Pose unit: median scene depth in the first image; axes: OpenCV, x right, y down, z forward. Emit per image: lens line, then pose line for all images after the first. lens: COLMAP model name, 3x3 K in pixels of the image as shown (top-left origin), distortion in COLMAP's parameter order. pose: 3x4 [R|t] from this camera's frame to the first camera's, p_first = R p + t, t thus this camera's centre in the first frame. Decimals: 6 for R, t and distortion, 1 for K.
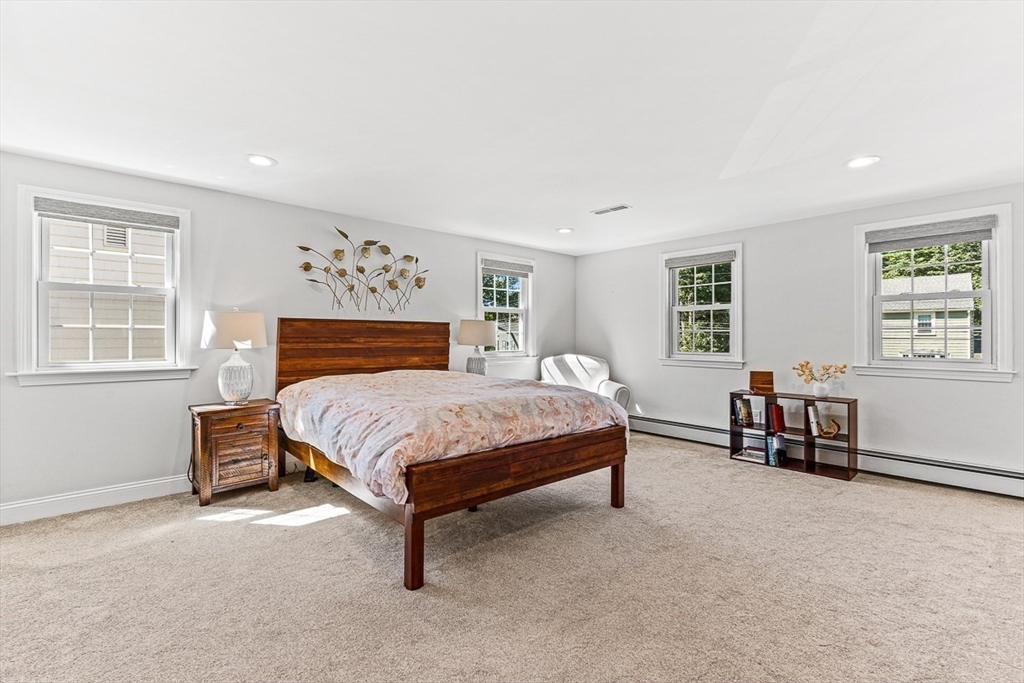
lens RADIAL K [[459.5, 0, 513.9], [0, 459.5, 340.3], [0, 0, 1]] dist [-0.000037, -0.000106]
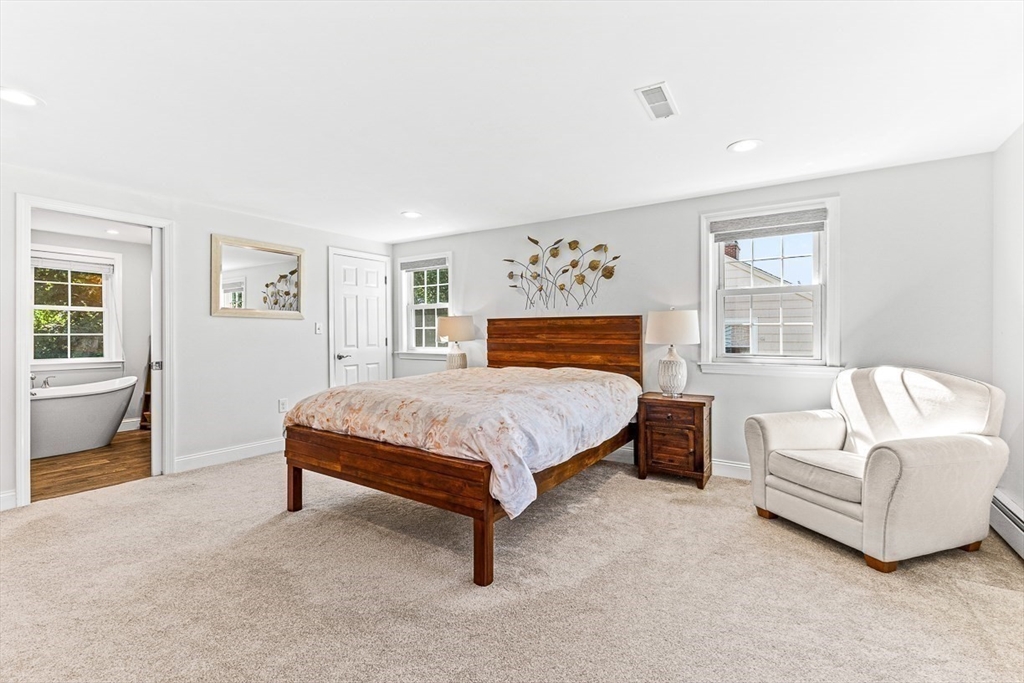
lens RADIAL K [[459.5, 0, 513.9], [0, 459.5, 340.3], [0, 0, 1]] dist [-0.000037, -0.000106]
pose [[0.261356, 0.013241, -0.965152, 0.657263], [-0.002398, 0.999912, 0.013068, -0.005098], [0.965240, -0.001101, 0.261364, 0.632831]]
